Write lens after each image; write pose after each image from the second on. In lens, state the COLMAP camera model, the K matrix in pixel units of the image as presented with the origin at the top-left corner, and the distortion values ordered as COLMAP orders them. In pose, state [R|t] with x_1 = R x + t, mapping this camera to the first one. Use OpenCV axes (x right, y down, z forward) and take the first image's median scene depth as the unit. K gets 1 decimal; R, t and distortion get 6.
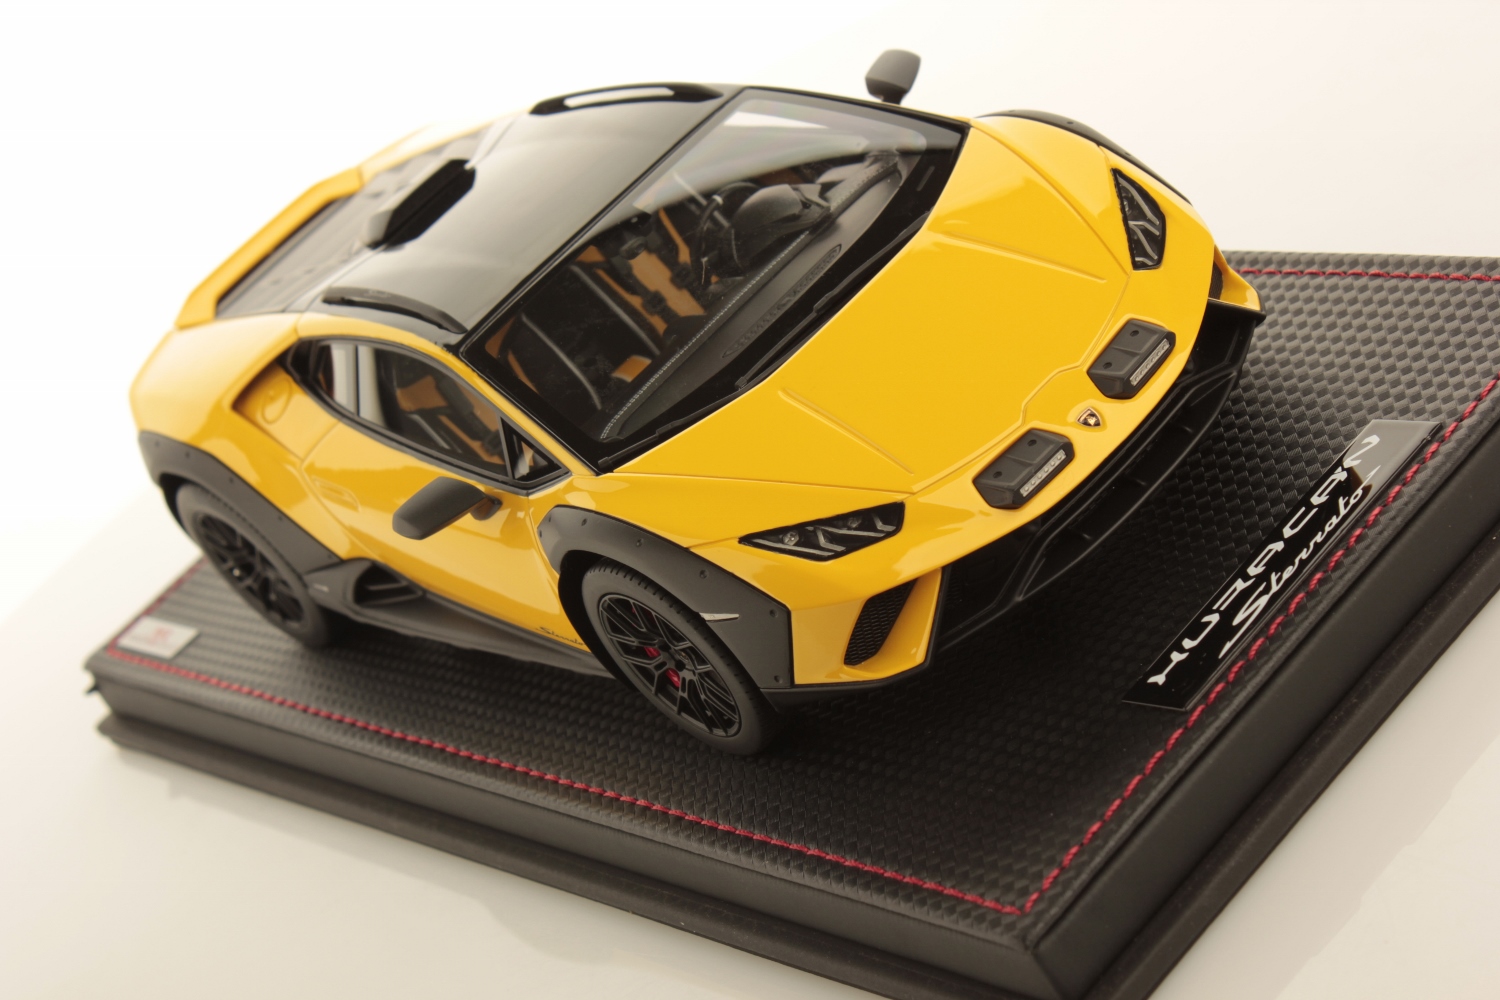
lens RADIAL K [[3803.5, 0, 750.0], [0, 3803.5, 500.0], [0, 0, 1]] dist [0.106583, 0.991065]
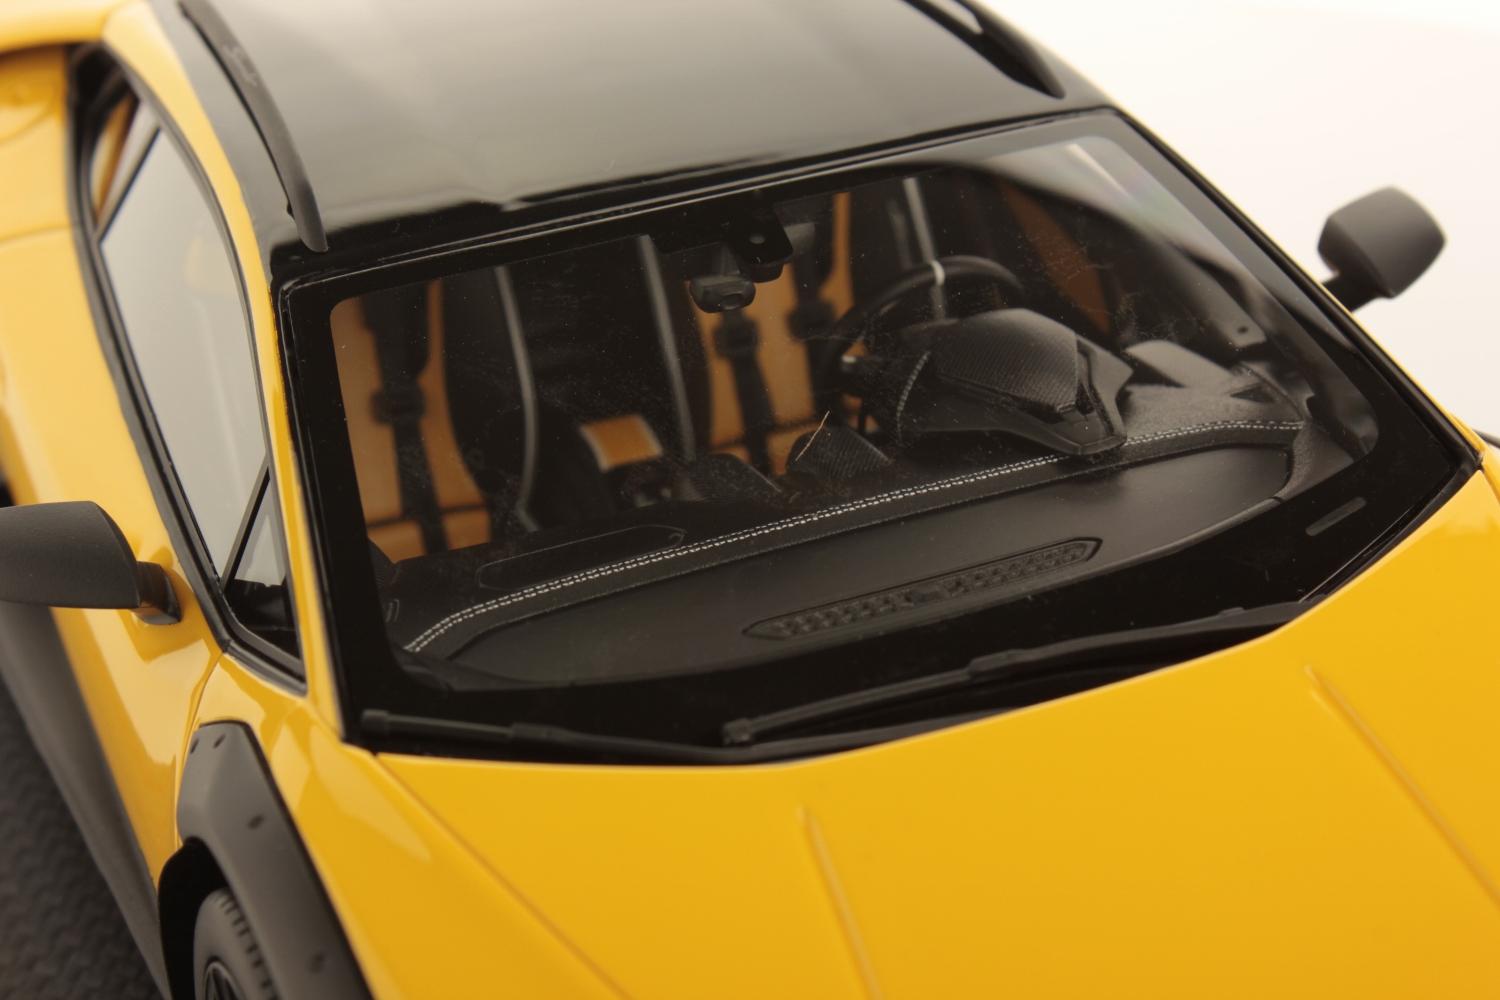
lens RADIAL K [[3803.5, 0, 750.0], [0, 3803.5, 500.0], [0, 0, 1]] dist [0.106583, 0.991065]
pose [[0.845656, 0.533683, 0.006988, -0.017041], [-0.532425, 0.842603, 0.080892, -0.083077], [0.037283, -0.072128, 0.996698, 0.524963]]
